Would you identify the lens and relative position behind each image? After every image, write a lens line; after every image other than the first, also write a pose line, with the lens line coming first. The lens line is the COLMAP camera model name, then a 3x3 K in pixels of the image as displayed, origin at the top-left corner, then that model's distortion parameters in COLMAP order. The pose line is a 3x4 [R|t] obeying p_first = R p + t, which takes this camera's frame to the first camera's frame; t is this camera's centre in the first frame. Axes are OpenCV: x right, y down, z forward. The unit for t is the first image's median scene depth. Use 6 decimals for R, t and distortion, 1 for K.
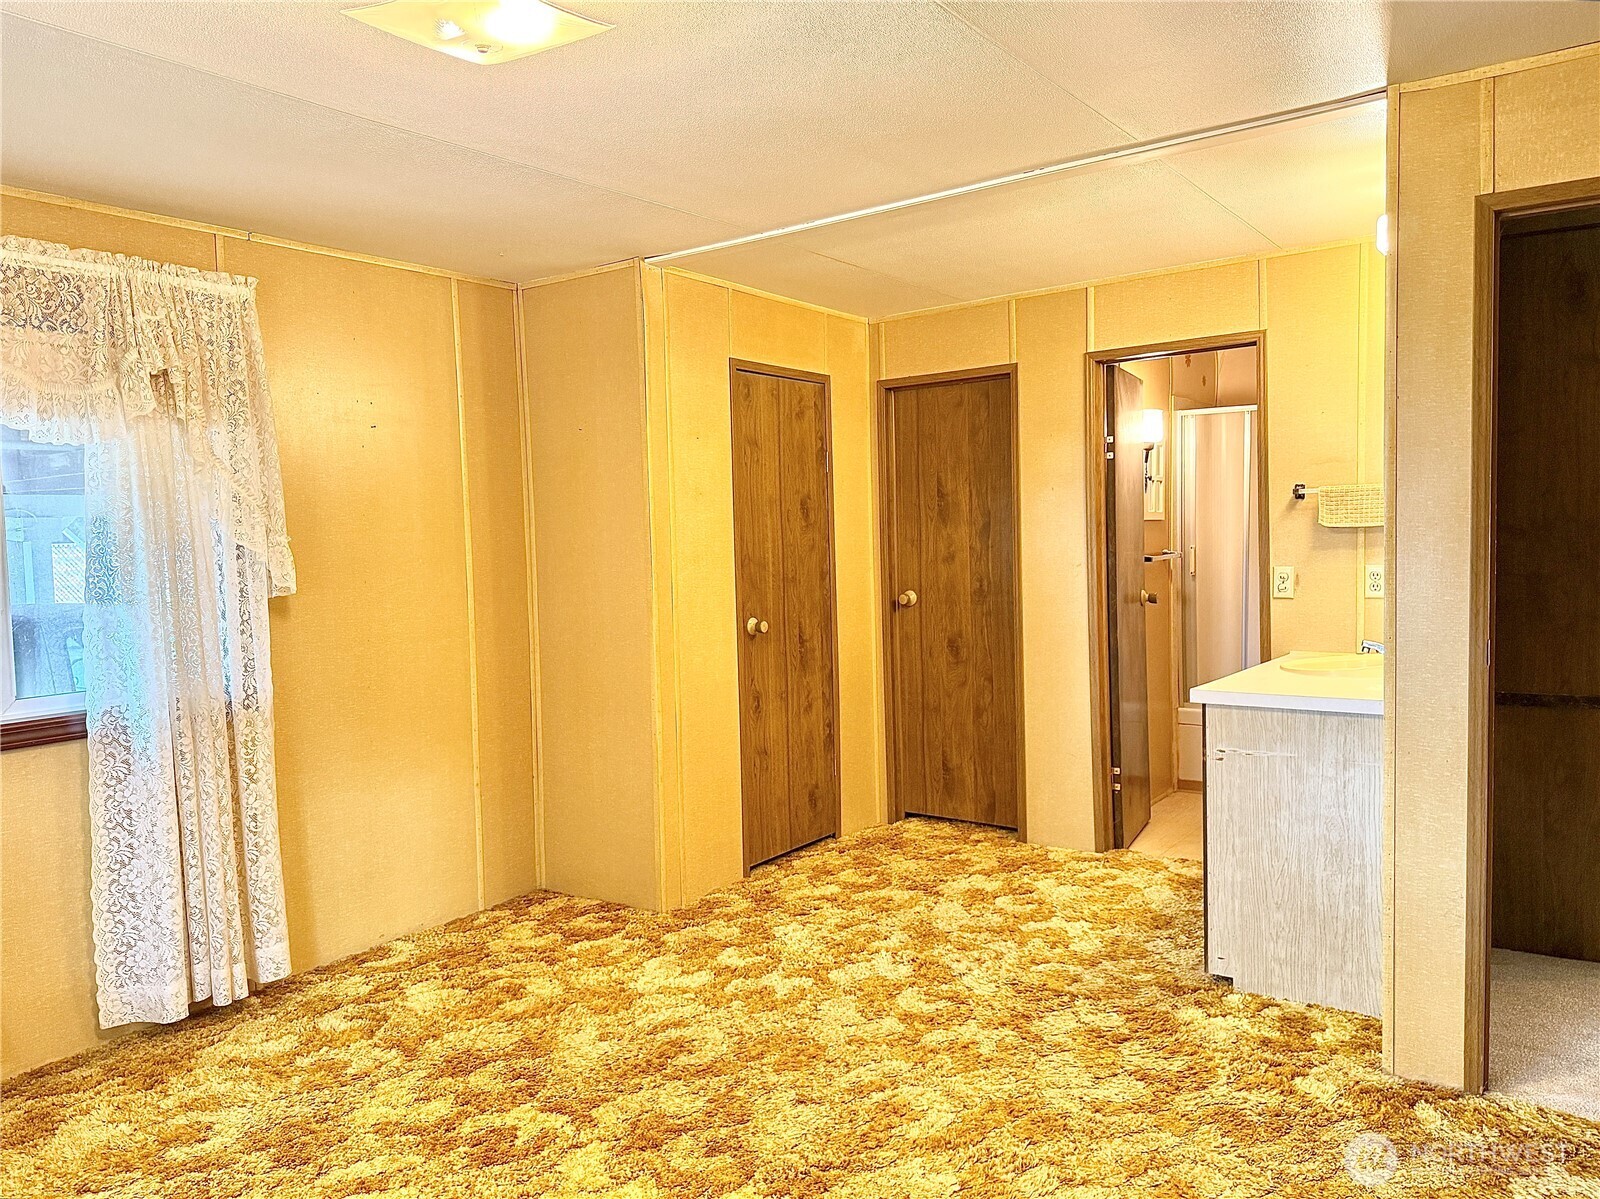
lens RADIAL K [[1129.5, 0, 798.9], [0, 1129.5, 602.7], [0, 0, 1]] dist [0.001979, 0.000289]
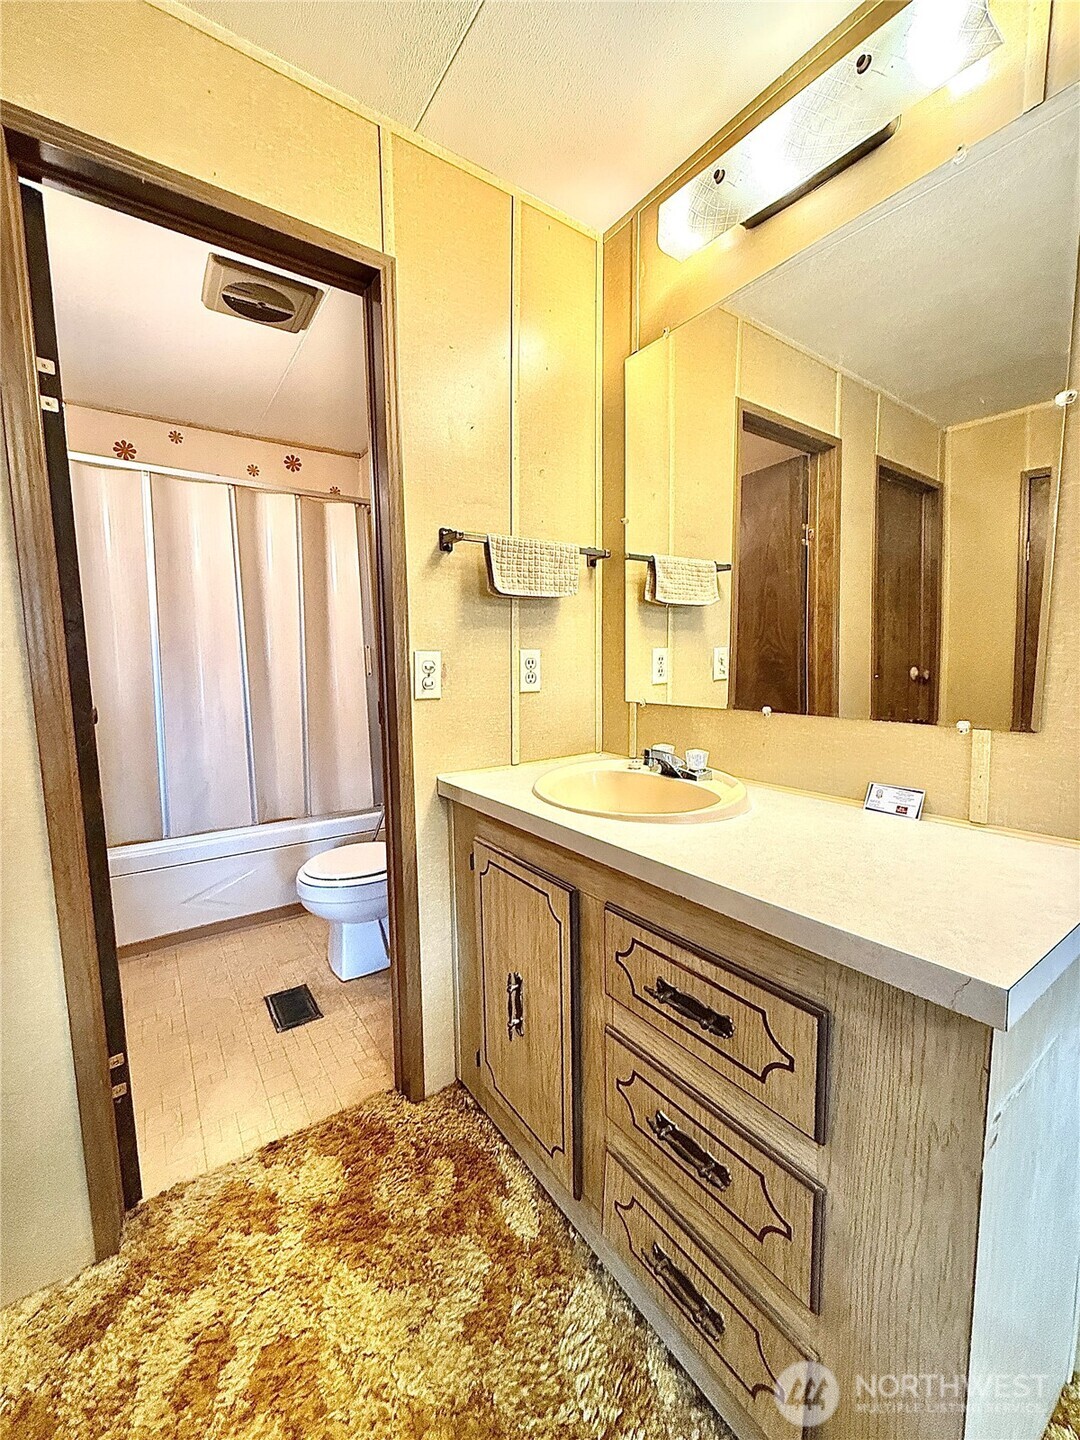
lens RADIAL K [[576.8, 0, 540.9], [0, 576.8, 716.5], [0, 0, 1]] dist [-0.002913, 0.000519]
pose [[0.328288, -0.072882, 0.941762, 0.128304], [0.058312, 0.996681, 0.056805, -0.009196], [-0.942776, 0.036268, 0.331449, 0.828355]]
